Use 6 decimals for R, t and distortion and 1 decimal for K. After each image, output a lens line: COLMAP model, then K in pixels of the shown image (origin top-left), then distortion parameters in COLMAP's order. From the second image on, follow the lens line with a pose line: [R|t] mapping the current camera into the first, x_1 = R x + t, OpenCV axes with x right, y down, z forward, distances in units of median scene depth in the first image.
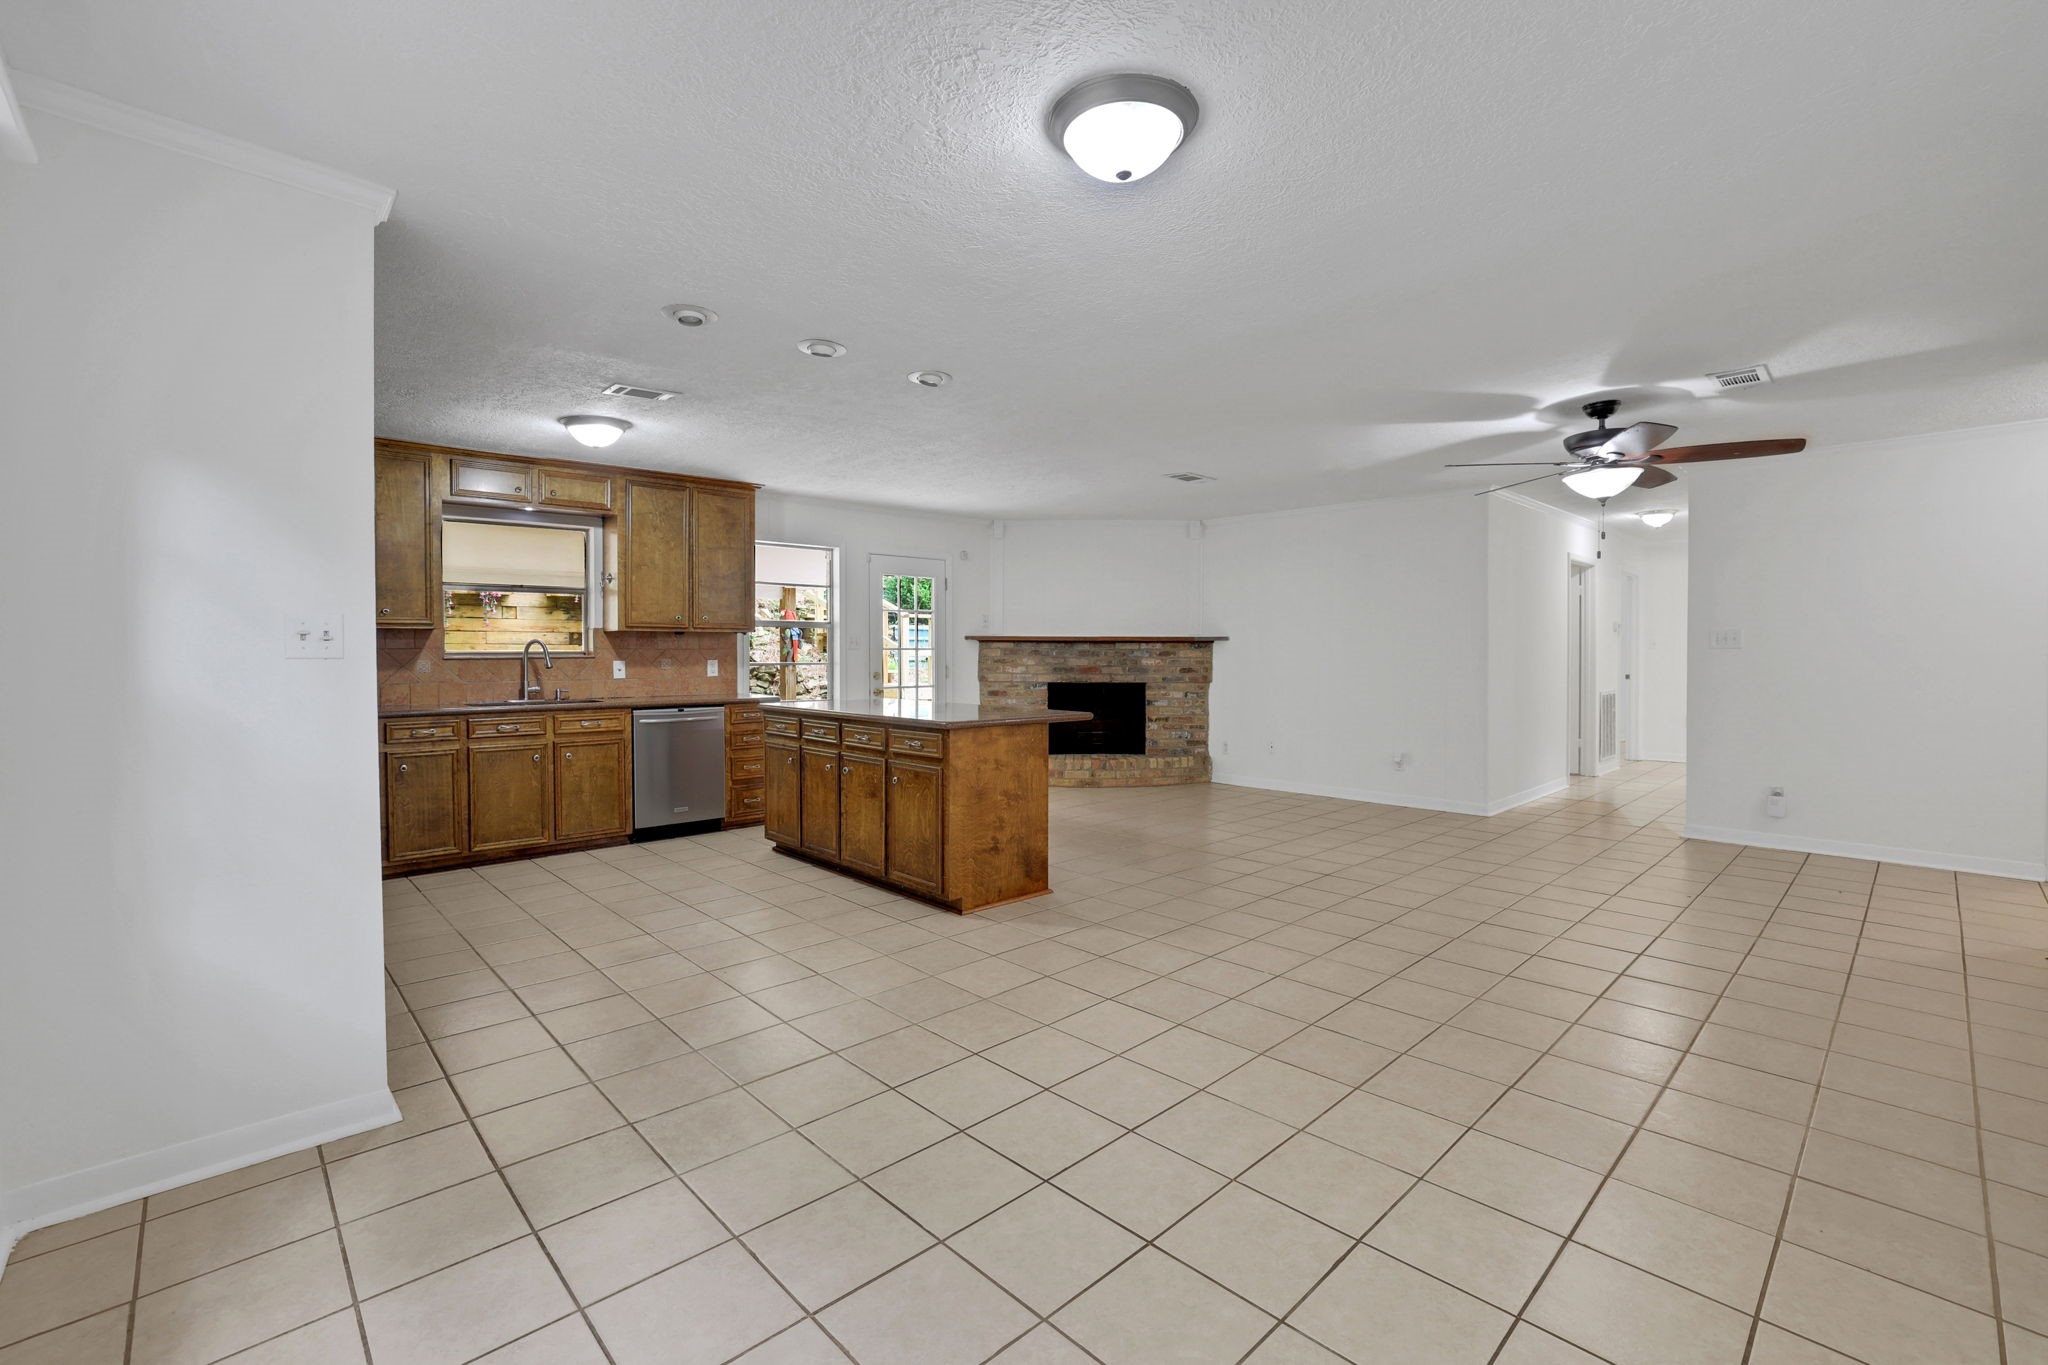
lens RADIAL K [[900.8, 0, 1046.2], [0, 900.8, 672.2], [0, 0, 1]] dist [-0.035076, 0.004579]
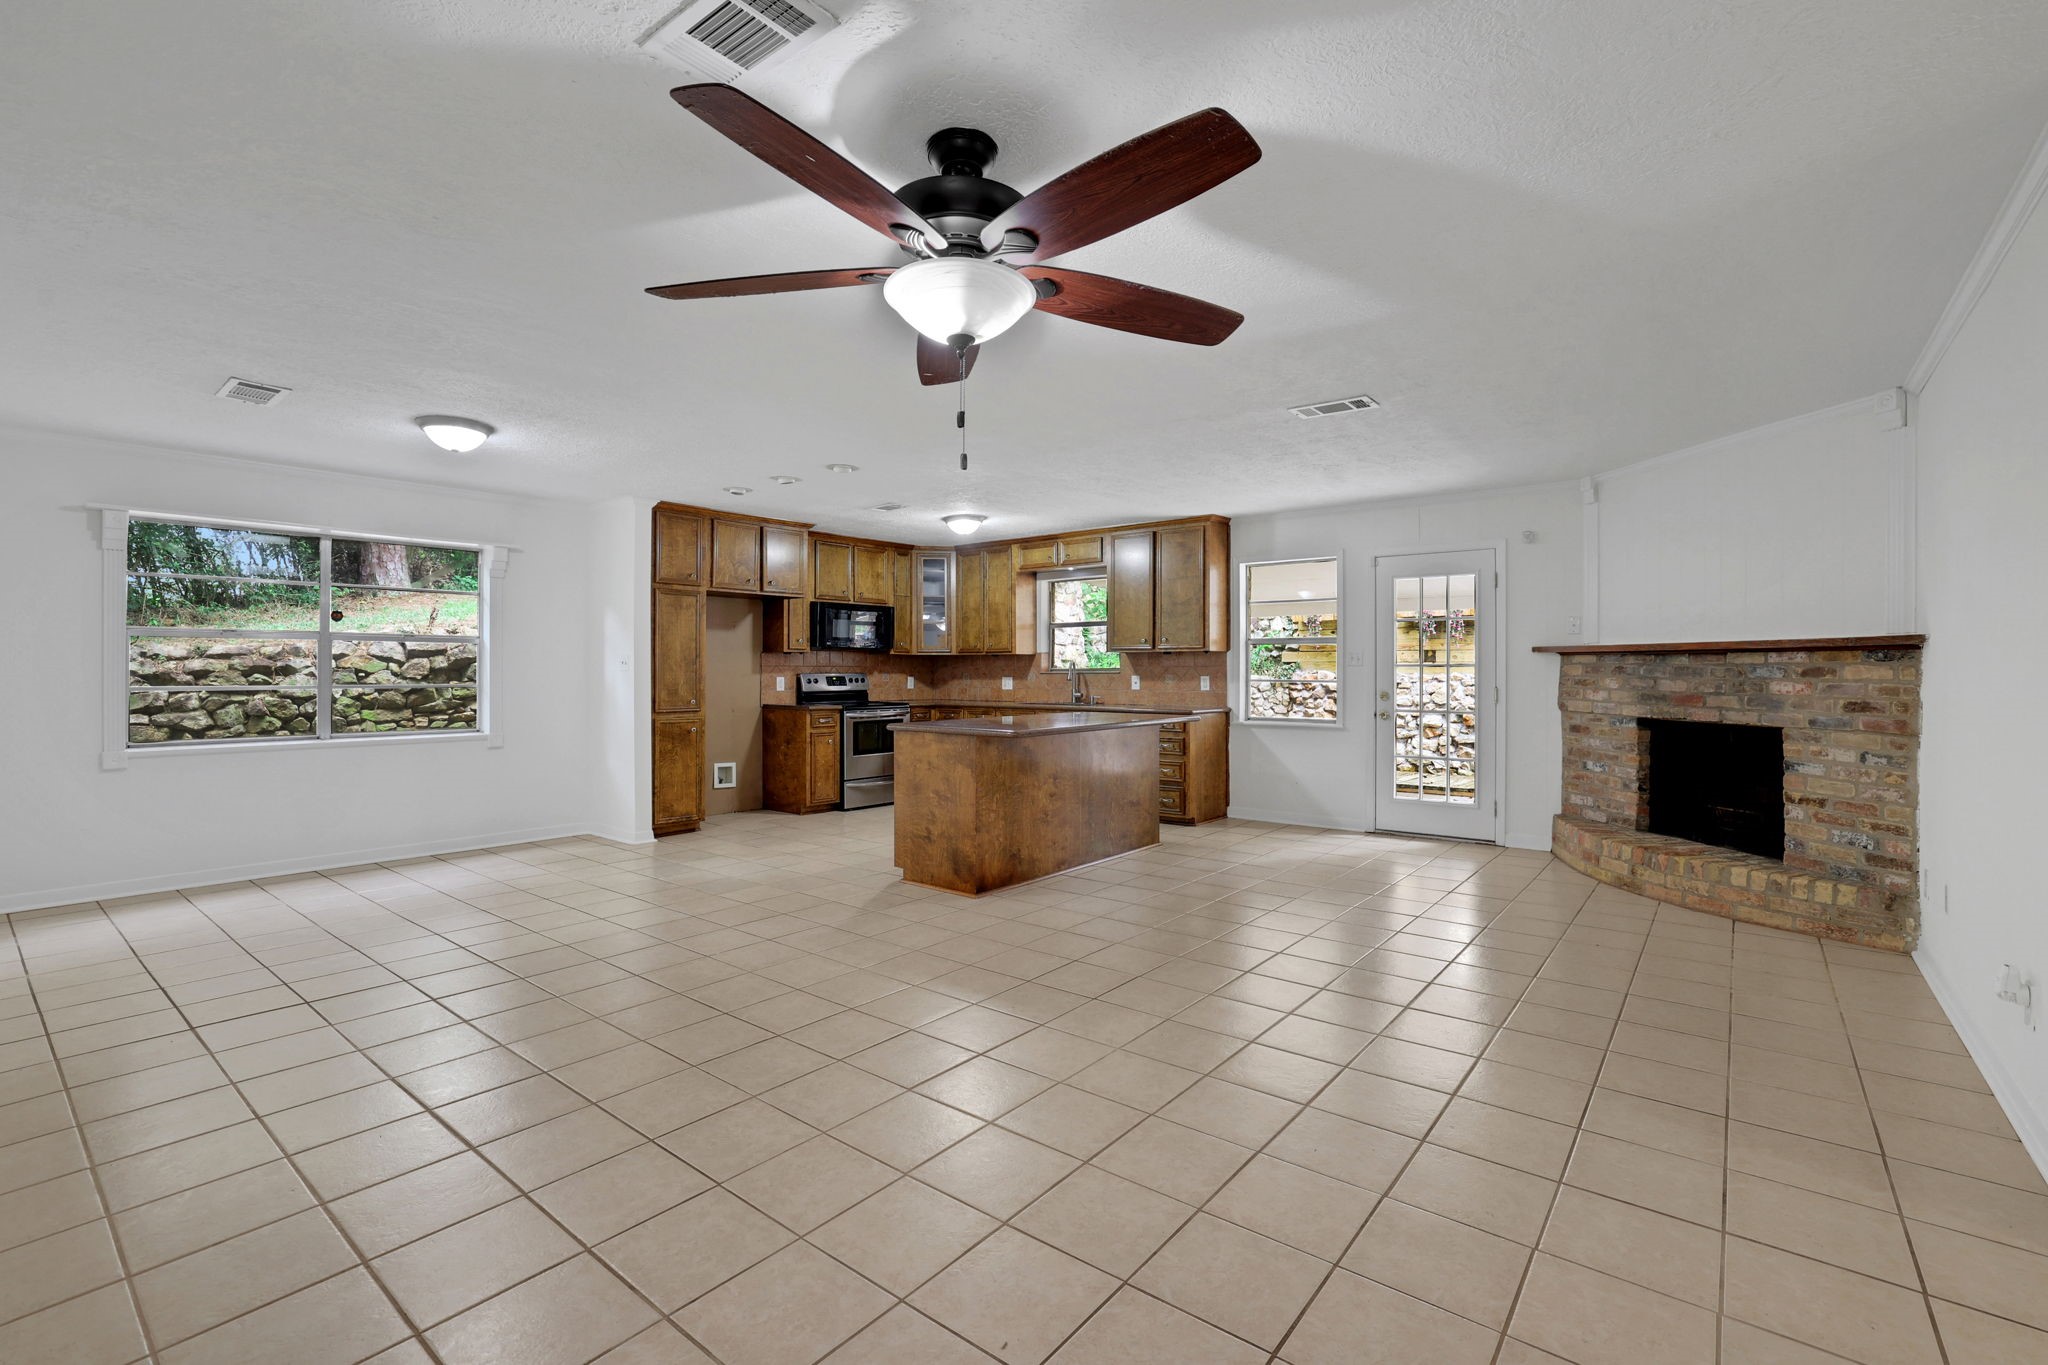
lens RADIAL K [[900.8, 0, 1036.6], [0, 900.8, 670.2], [0, 0, 1]] dist [-0.035076, 0.004579]
pose [[0.124226, 0.001280, -0.992253, 0.569114], [-0.022242, 0.999751, -0.001495, -0.011365], [0.992005, 0.022256, 0.124223, 0.504778]]
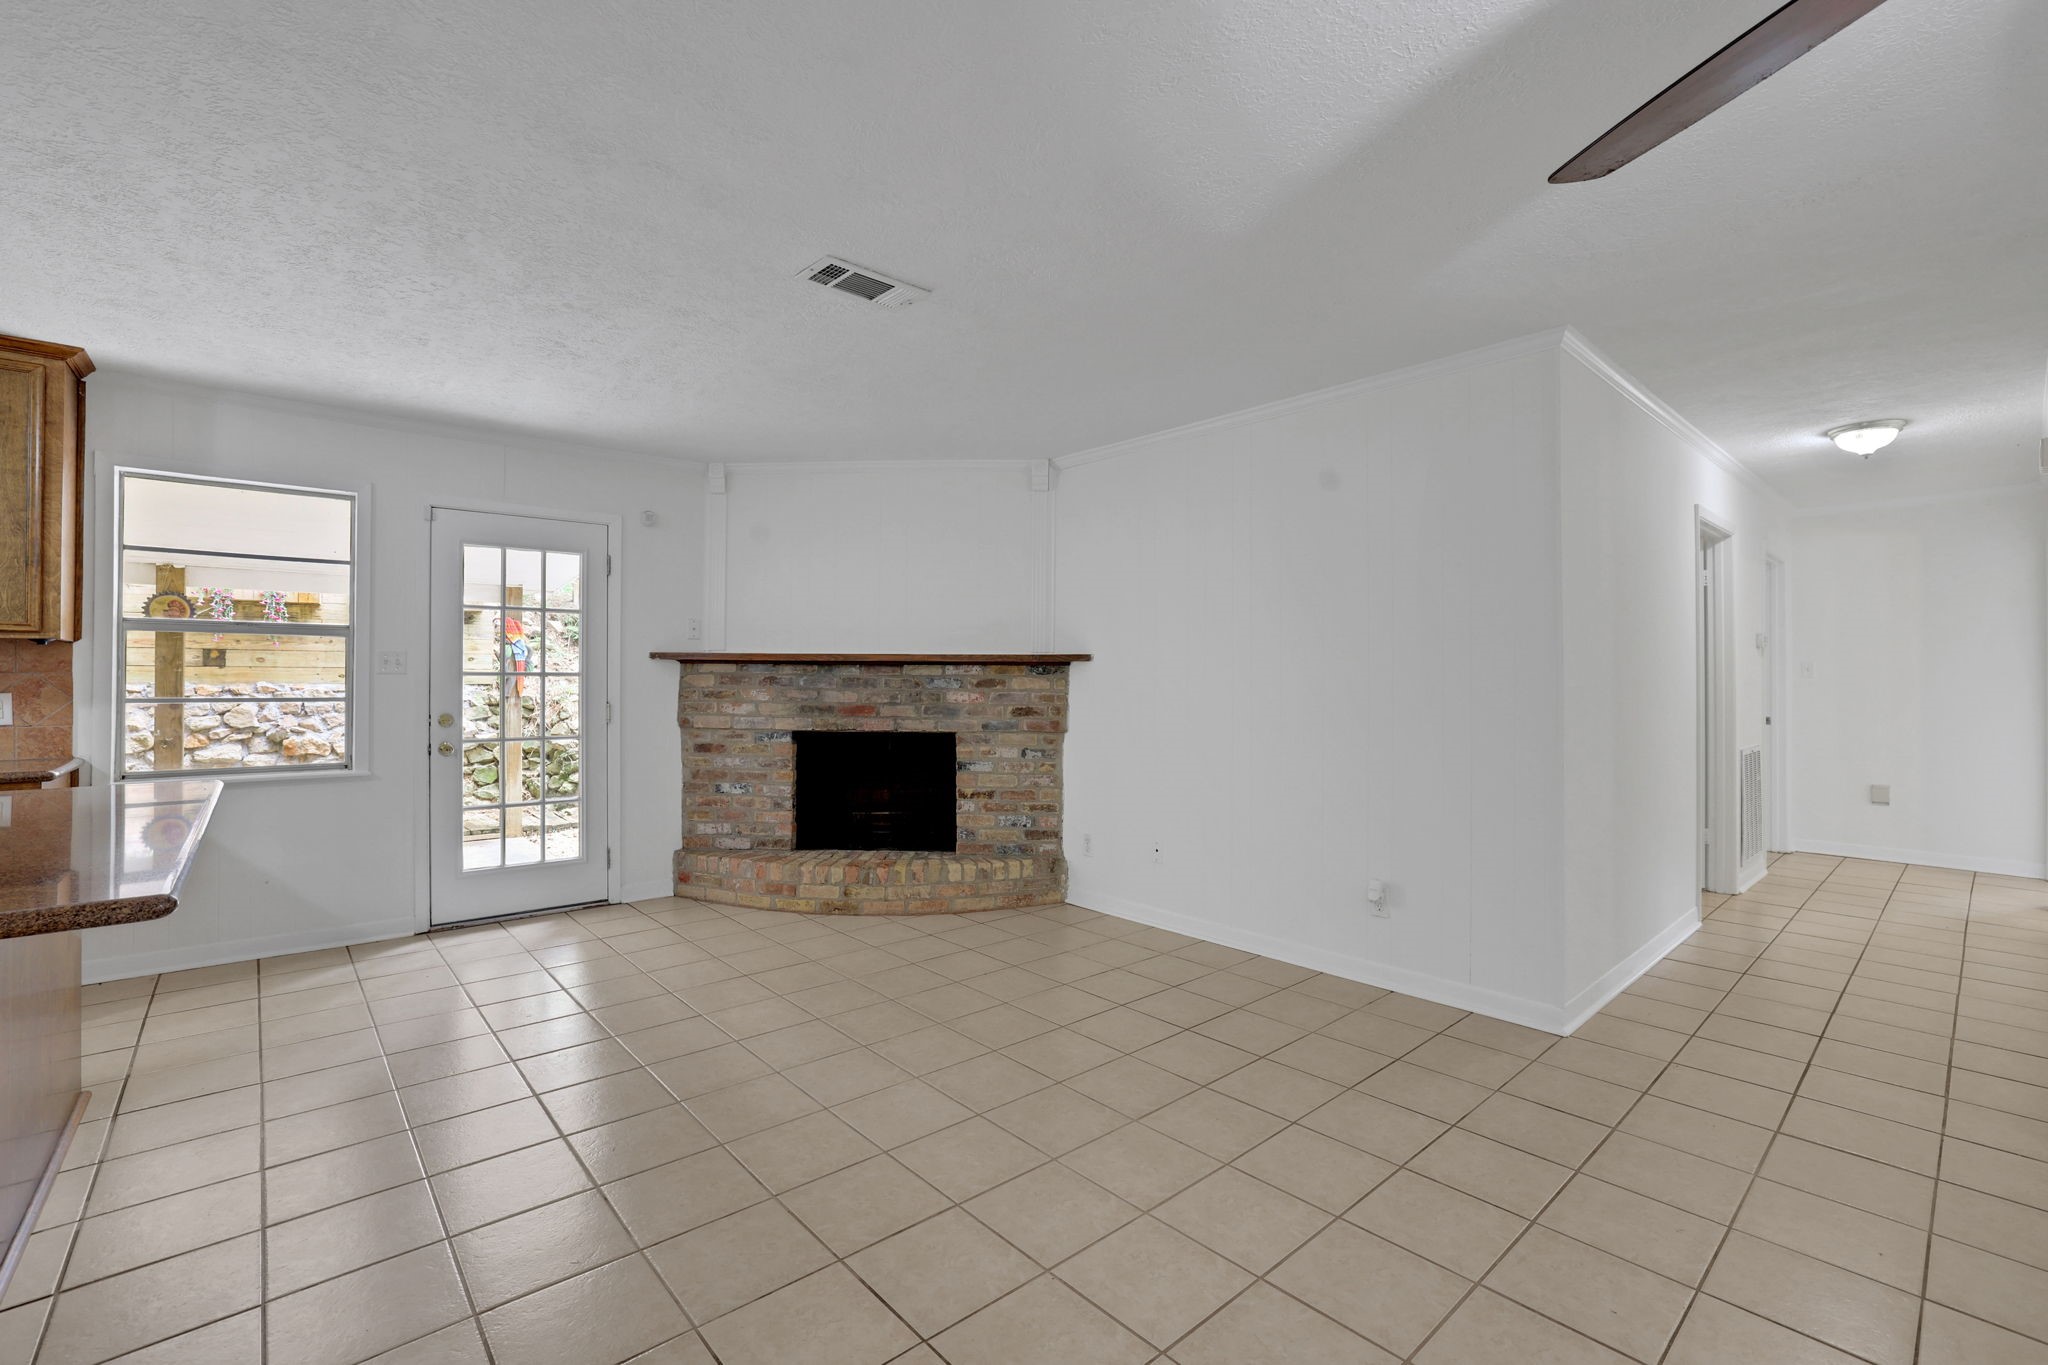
lens RADIAL K [[900.8, 0, 1026.9], [0, 900.8, 674.7], [0, 0, 1]] dist [-0.035076, 0.004579]
pose [[0.998708, 0.003091, -0.050722, 0.188400], [-0.004453, 0.999632, -0.026762, -0.010560], [0.050621, 0.026953, 0.998354, 0.411705]]
